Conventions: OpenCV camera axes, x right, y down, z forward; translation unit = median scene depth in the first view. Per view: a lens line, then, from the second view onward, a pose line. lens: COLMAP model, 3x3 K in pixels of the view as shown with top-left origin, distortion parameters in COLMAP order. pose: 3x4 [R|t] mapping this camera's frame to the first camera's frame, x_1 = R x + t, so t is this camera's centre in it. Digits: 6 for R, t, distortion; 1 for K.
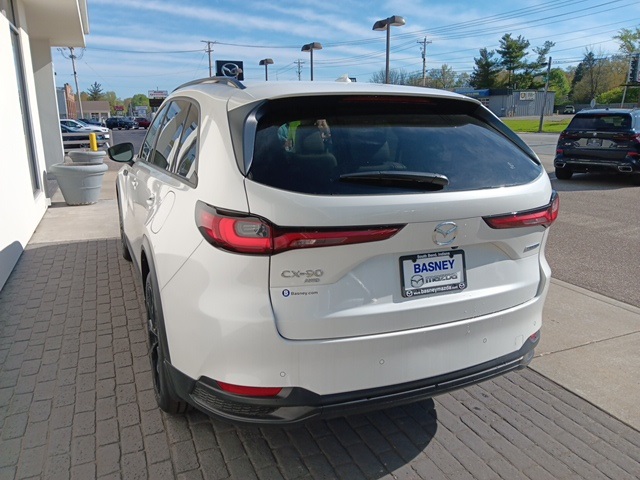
lens RADIAL K [[494.5, 0, 320.0], [0, 494.5, 240.0], [0, 0, 1]] dist [0.032745, -0.070669]
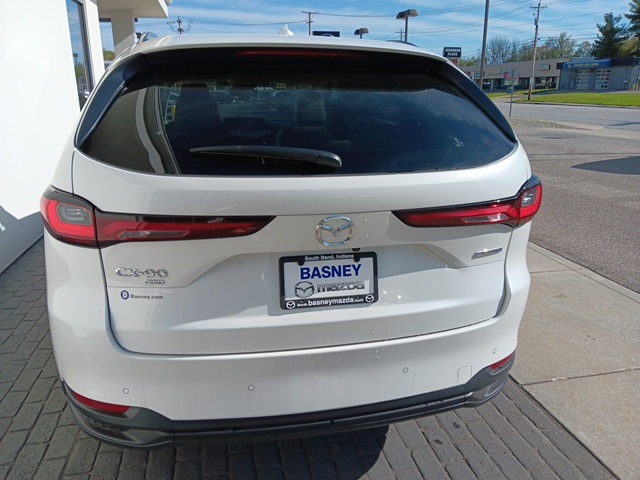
lens RADIAL K [[494.5, 0, 320.0], [0, 494.5, 240.0], [0, 0, 1]] dist [0.032745, -0.070669]
pose [[0.980732, 0.056379, -0.187046, 0.353513], [-0.046743, 0.997362, 0.055541, -0.037914], [0.189684, -0.045727, 0.980780, 0.241365]]
